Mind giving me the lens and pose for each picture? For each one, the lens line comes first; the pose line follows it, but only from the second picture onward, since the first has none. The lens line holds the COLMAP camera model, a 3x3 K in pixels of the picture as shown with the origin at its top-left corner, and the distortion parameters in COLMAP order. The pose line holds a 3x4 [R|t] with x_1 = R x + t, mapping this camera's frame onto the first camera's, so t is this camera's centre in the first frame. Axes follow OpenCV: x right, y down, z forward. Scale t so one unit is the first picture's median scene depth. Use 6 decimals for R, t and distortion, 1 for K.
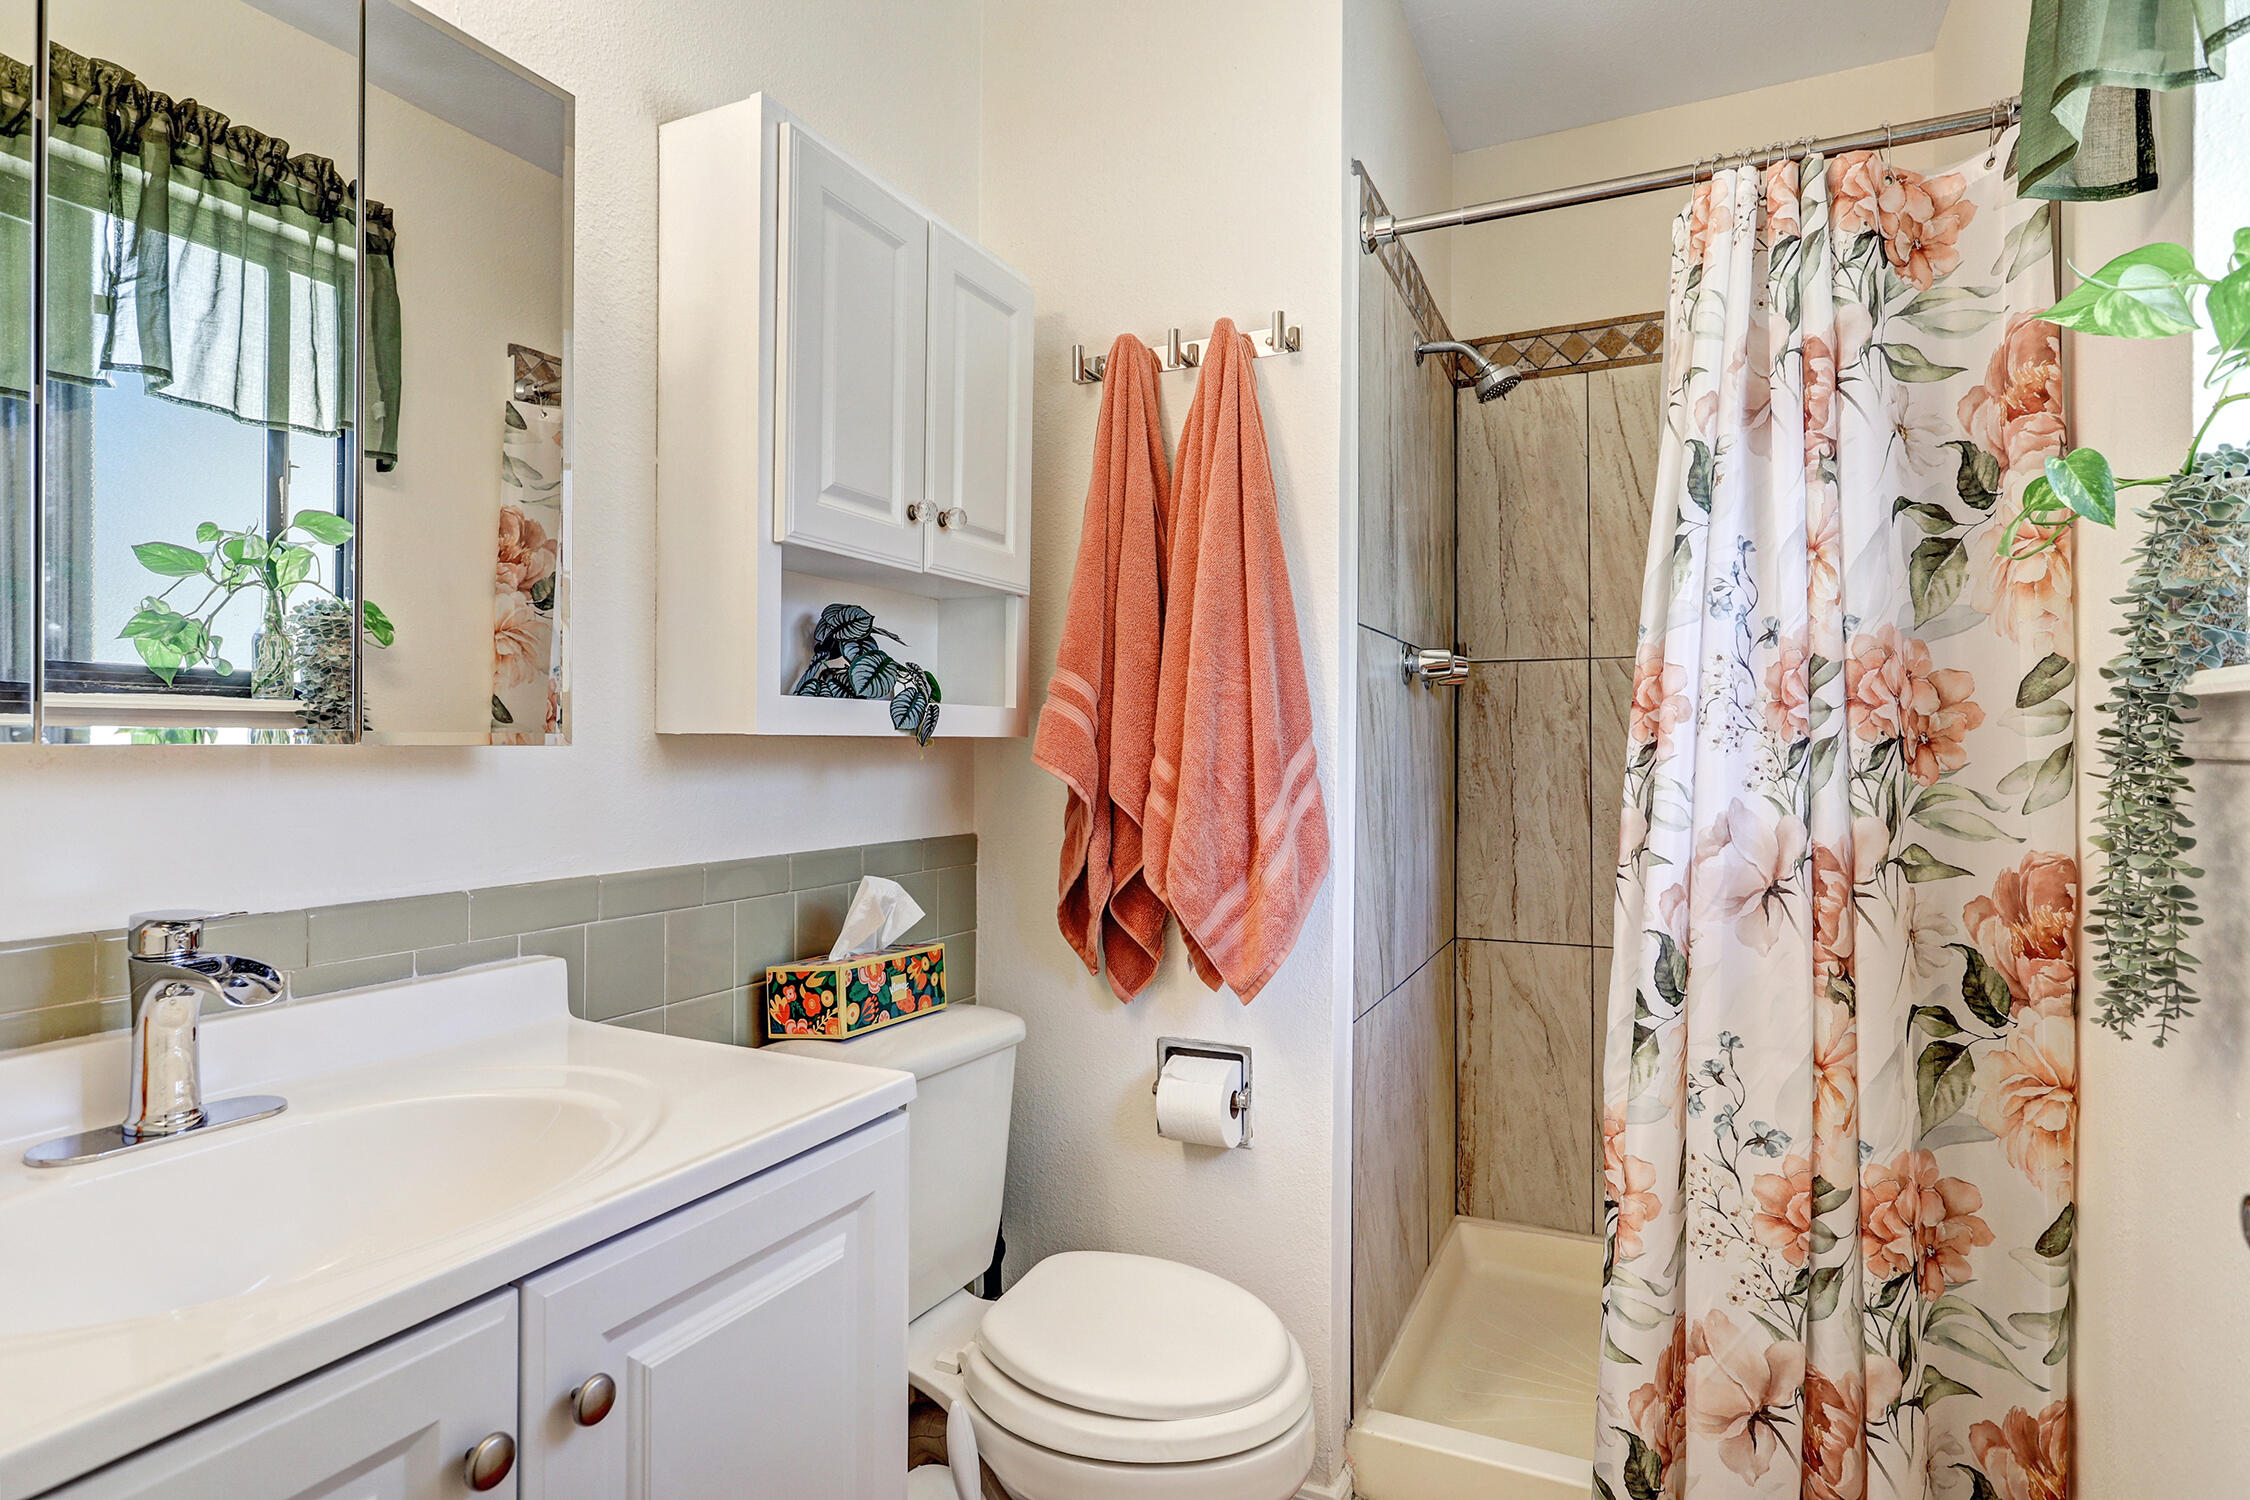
lens RADIAL K [[1228.8, 0, 1121.2], [0, 1228.8, 748.0], [0, 0, 1]] dist [-0.017527, 0.007113]
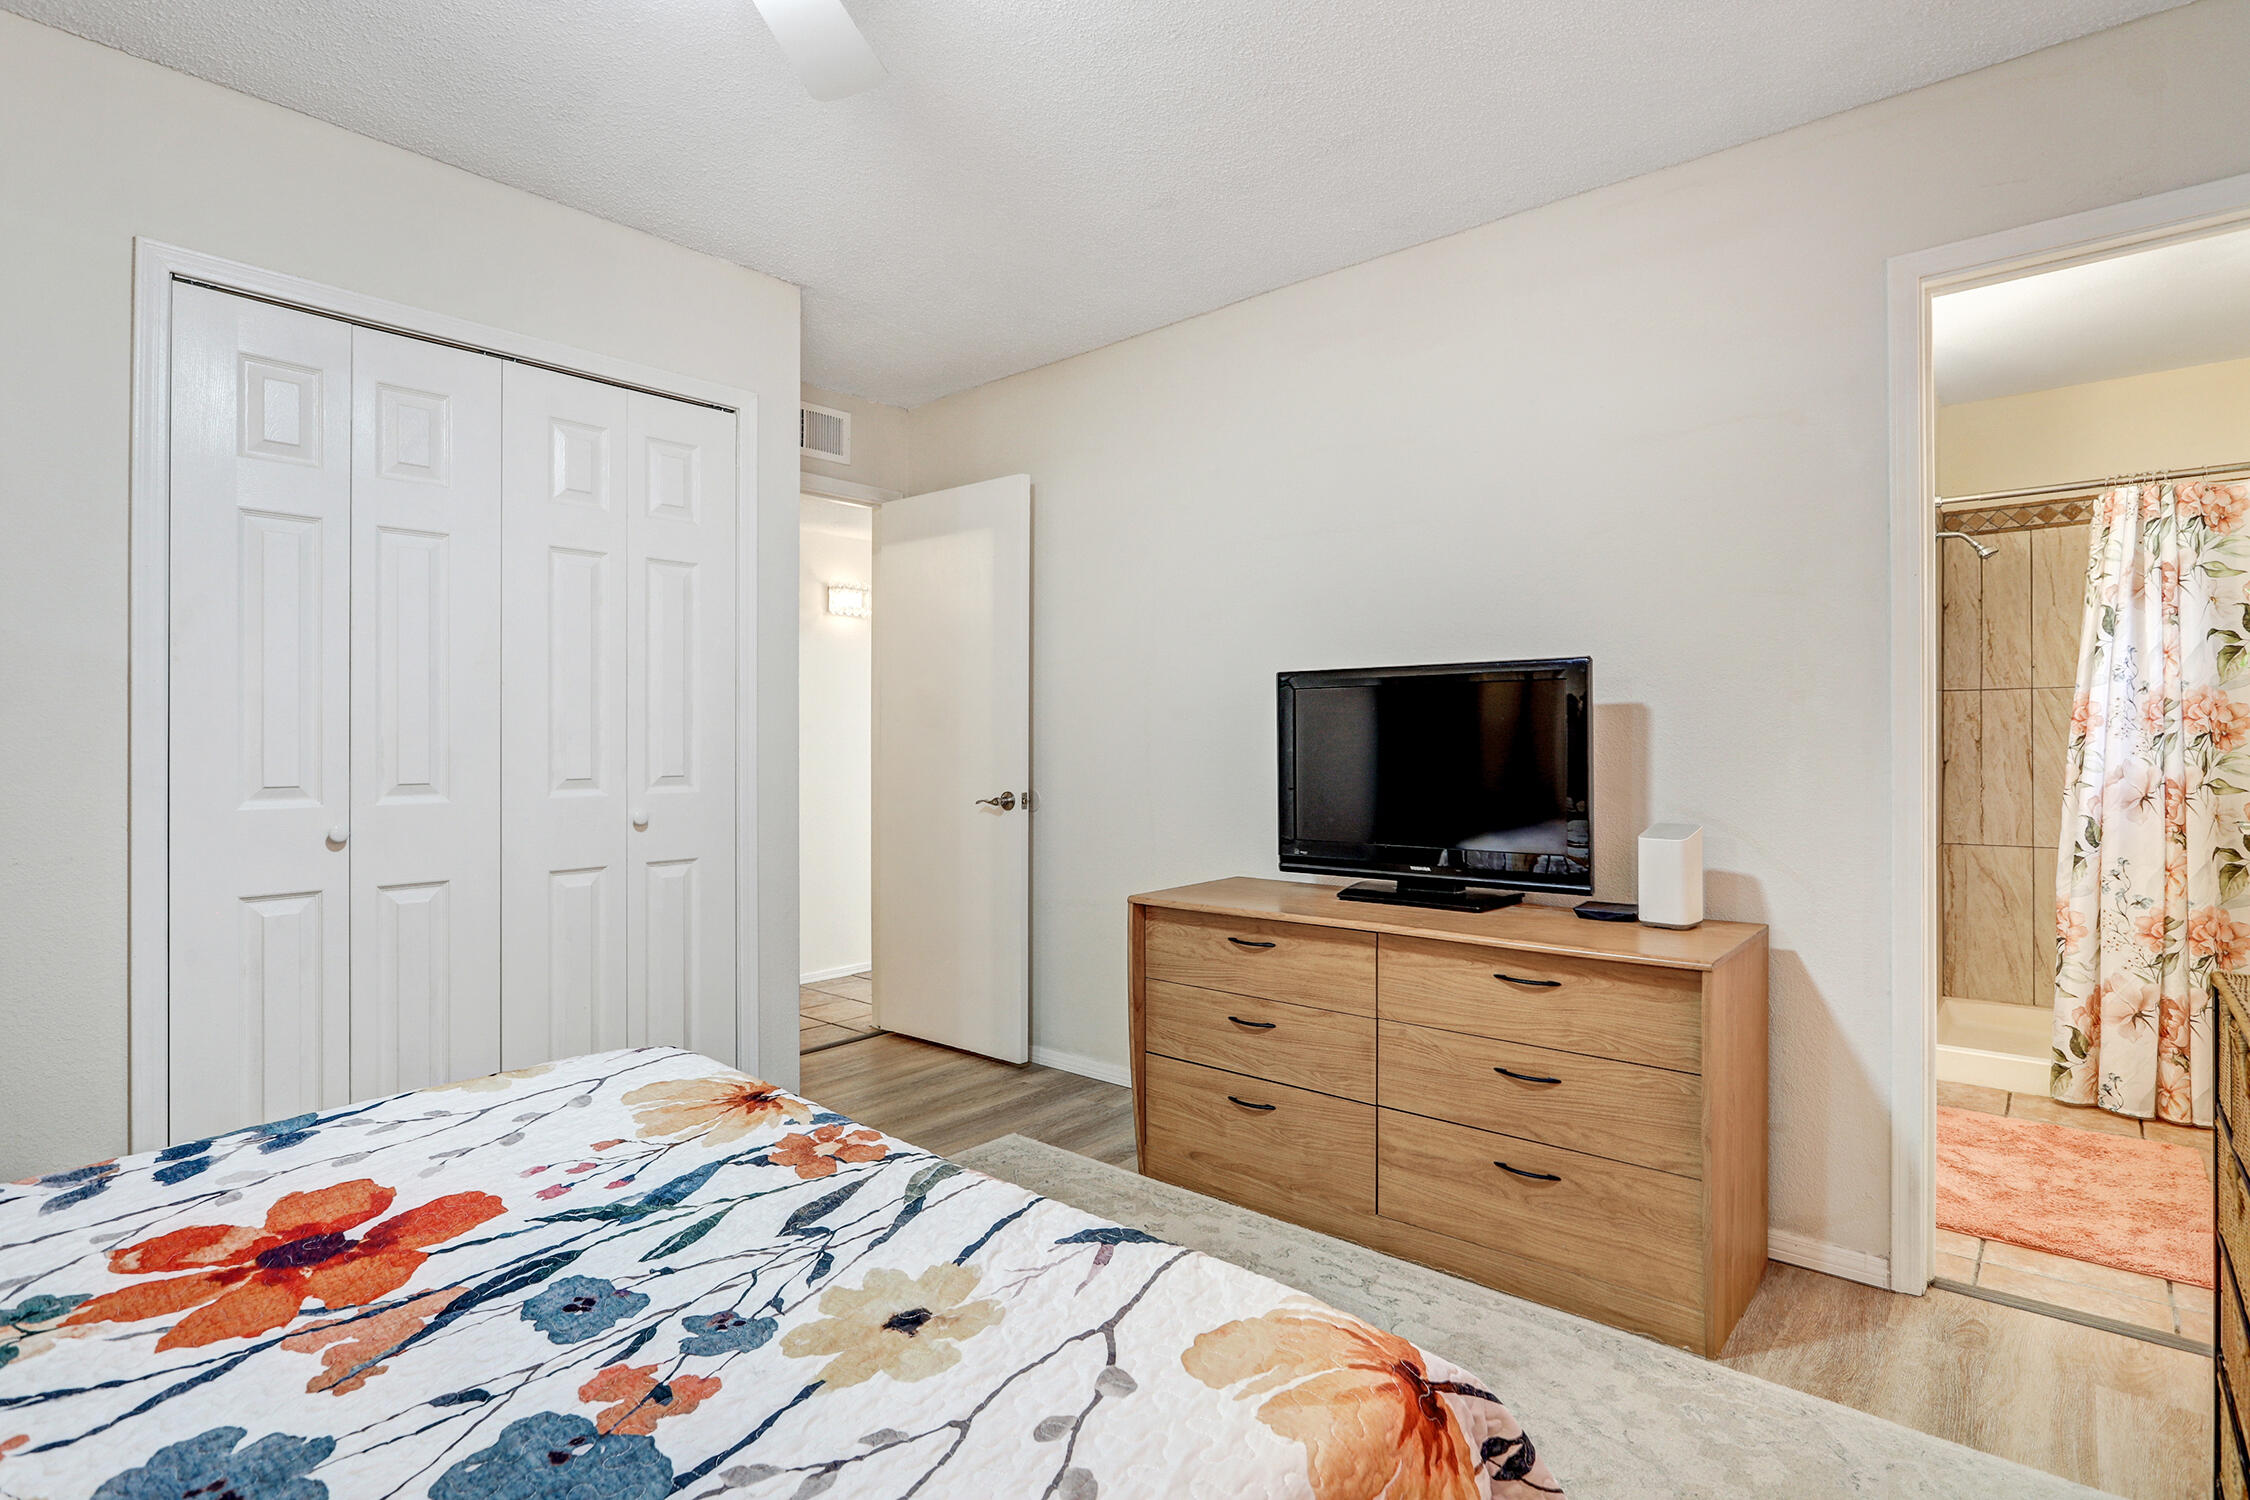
lens RADIAL K [[1105.0, 0, 1125.3], [0, 1105.0, 749.6], [0, 0, 1]] dist [-0.017279, 0.003243]
pose [[0.960320, -0.001730, -0.278896, -0.756339], [0.003933, 0.999965, 0.007340, 0.000454], [0.278874, -0.008146, 0.960293, -1.542545]]
